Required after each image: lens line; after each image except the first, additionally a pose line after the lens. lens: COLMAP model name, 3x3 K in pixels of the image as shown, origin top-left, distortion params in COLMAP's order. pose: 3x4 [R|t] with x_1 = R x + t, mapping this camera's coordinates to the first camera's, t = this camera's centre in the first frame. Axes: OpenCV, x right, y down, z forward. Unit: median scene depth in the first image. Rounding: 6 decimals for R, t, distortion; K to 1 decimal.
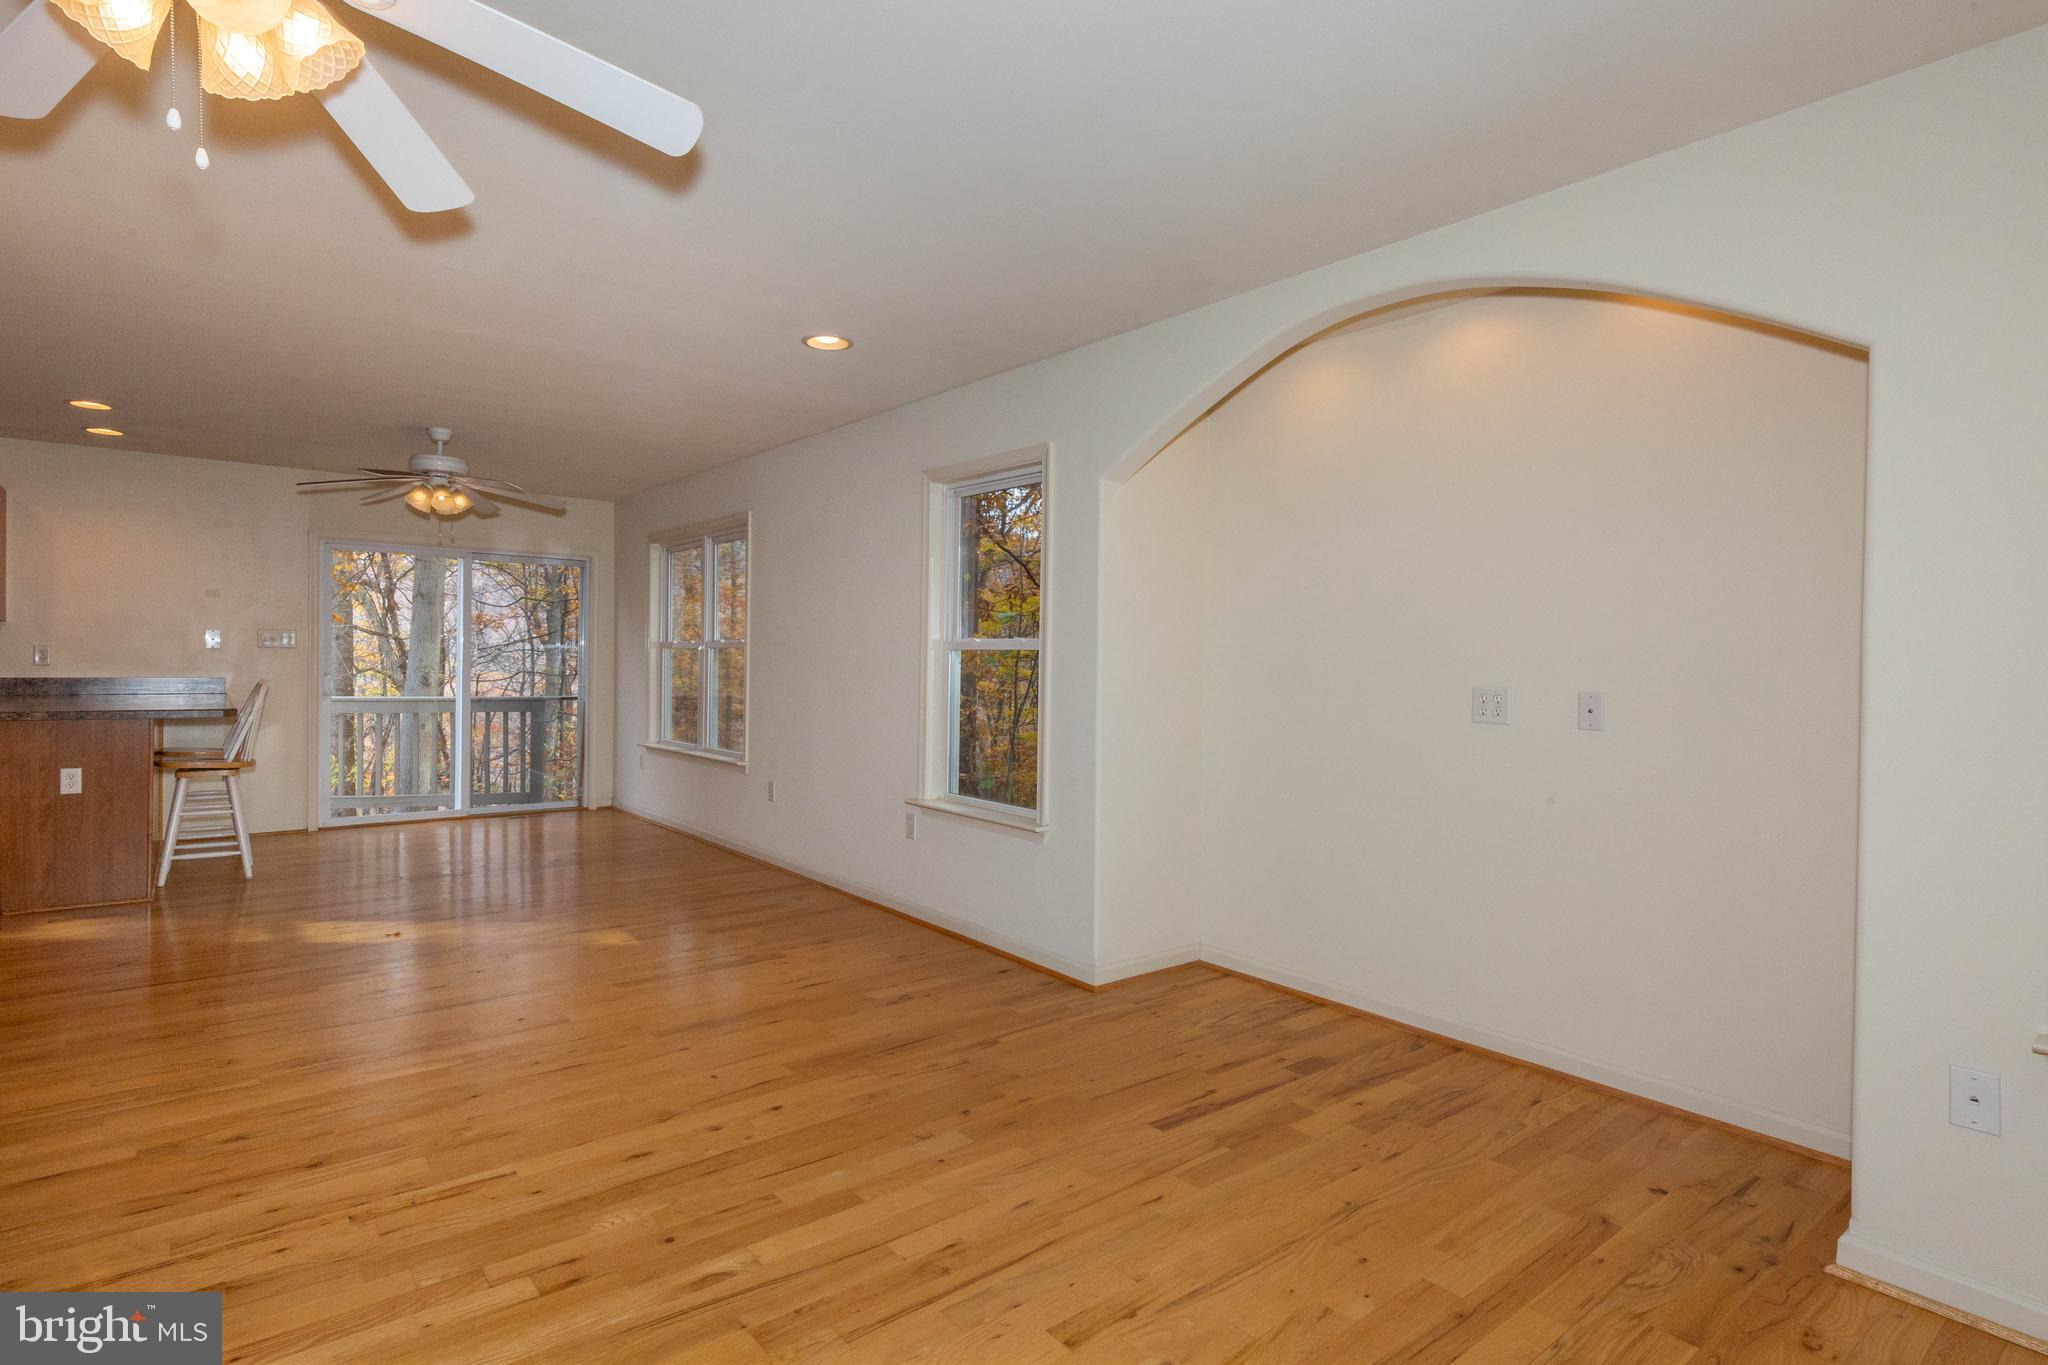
lens RADIAL K [[988.8, 0, 1016.8], [0, 988.8, 671.0], [0, 0, 1]] dist [0.004522, 0.000692]
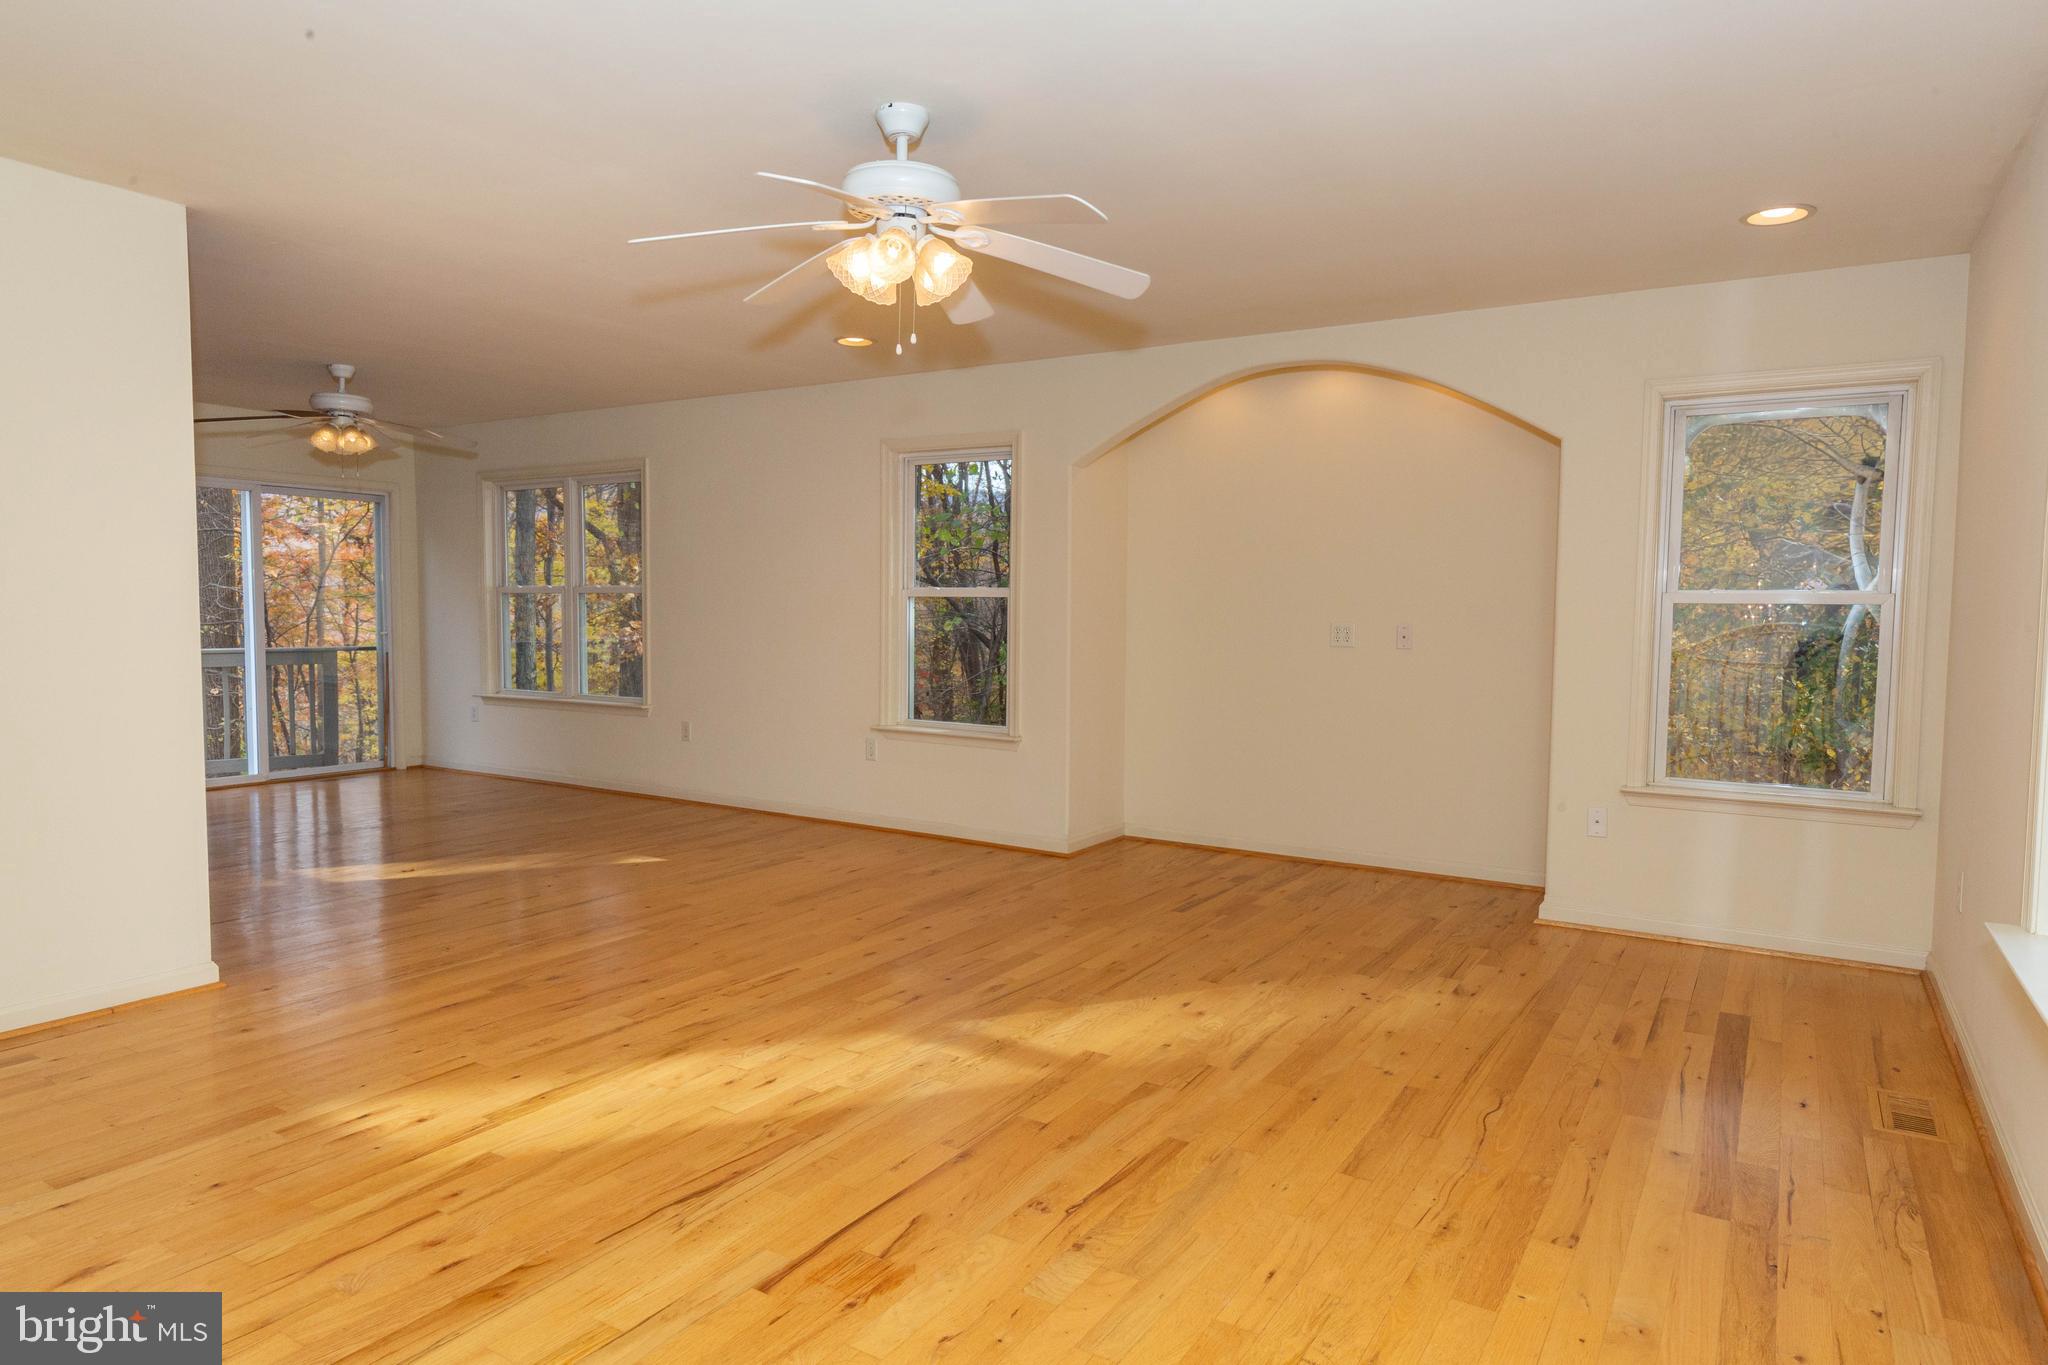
lens RADIAL K [[1220.3, 0, 1025.0], [0, 1220.3, 686.1], [0, 0, 1]] dist [-0.000310, -0.000145]
pose [[0.938603, -0.027368, 0.343912, -0.541377], [0.006820, 0.998126, 0.060816, -0.003481], [-0.344932, -0.054737, 0.937030, -0.504402]]
